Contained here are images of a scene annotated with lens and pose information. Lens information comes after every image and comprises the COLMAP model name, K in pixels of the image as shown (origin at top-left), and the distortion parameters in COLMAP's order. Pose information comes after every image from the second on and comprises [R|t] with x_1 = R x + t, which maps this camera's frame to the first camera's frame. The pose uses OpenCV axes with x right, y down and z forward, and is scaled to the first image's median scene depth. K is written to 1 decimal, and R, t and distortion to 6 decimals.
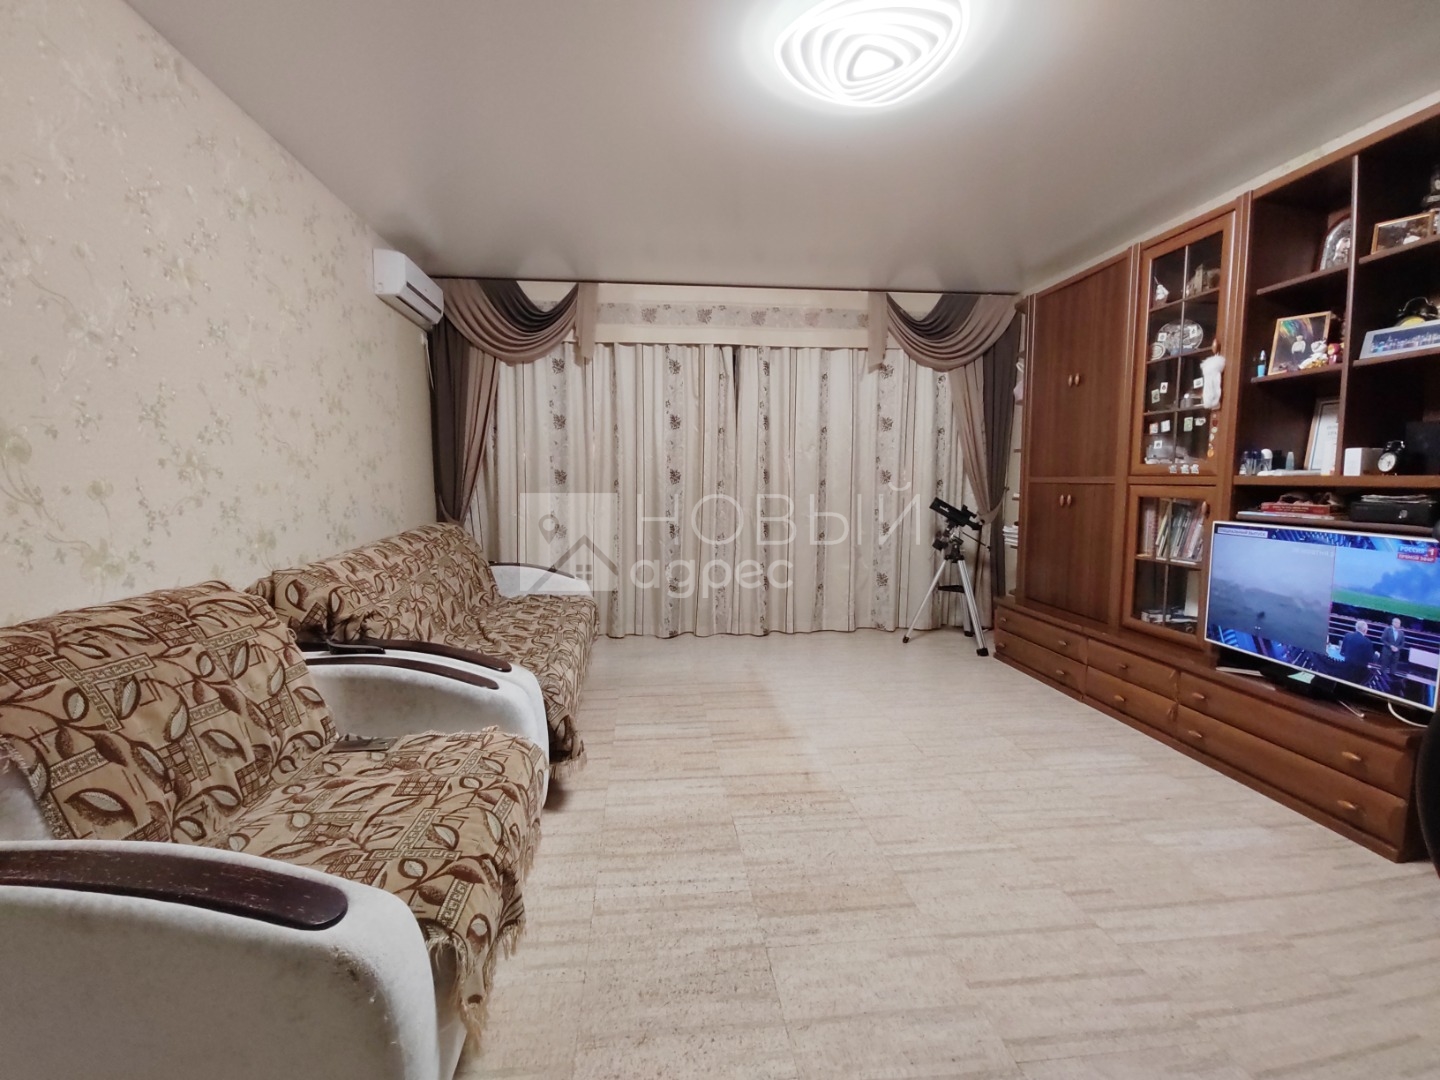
lens RADIAL K [[670.3, 0, 718.0], [0, 670.3, 535.6], [0, 0, 1]] dist [0.001831, 0.000620]
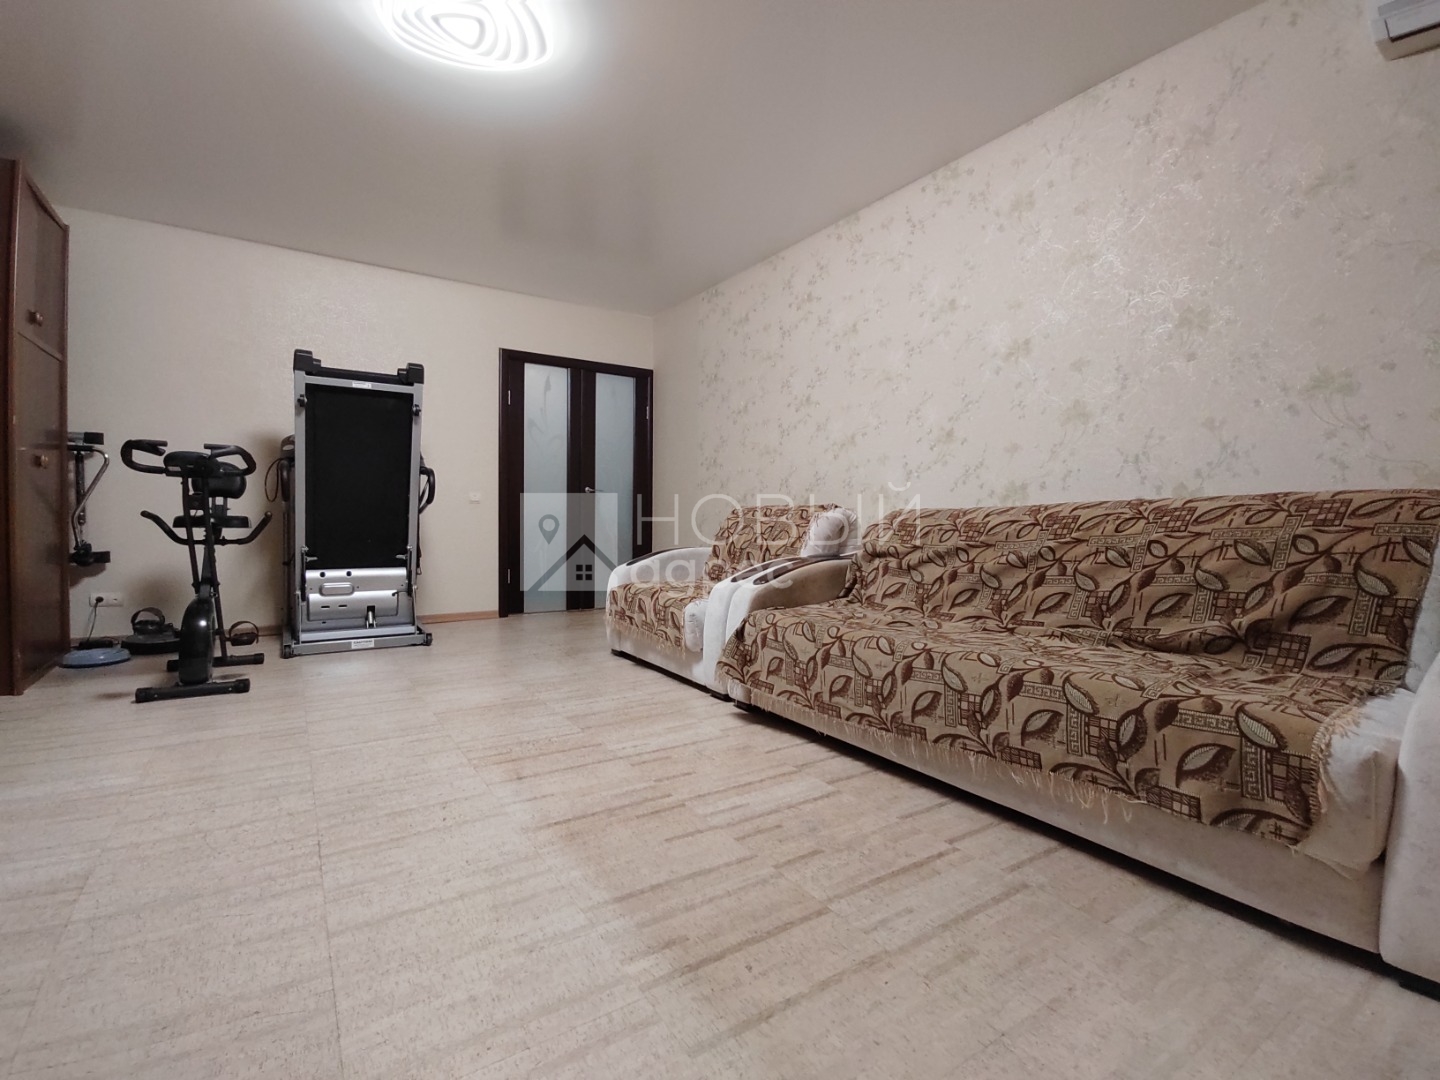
lens RADIAL K [[670.3, 0, 714.8], [0, 670.3, 539.4], [0, 0, 1]] dist [0.001831, 0.000620]
pose [[-0.894679, 0.004733, -0.446685, 0.218230], [-0.049284, 0.992794, 0.109231, -0.013221], [0.443983, 0.119741, -0.887998, 1.391548]]
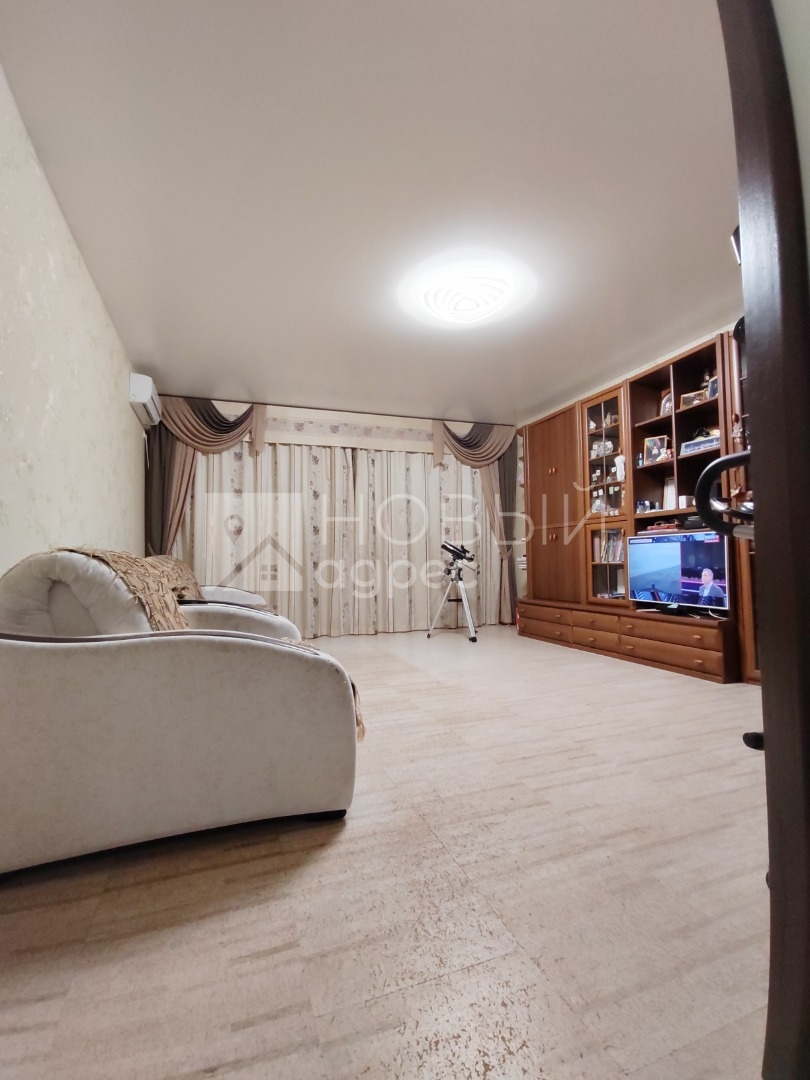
lens RADIAL K [[502.7, 0, 412.3], [0, 502.7, 537.3], [0, 0, 1]] dist [0.001831, 0.000620]
pose [[0.968336, -0.006004, 0.249579, -0.198204], [0.038971, 0.991091, -0.127361, 0.118122], [-0.246591, 0.133055, 0.959942, -0.212211]]
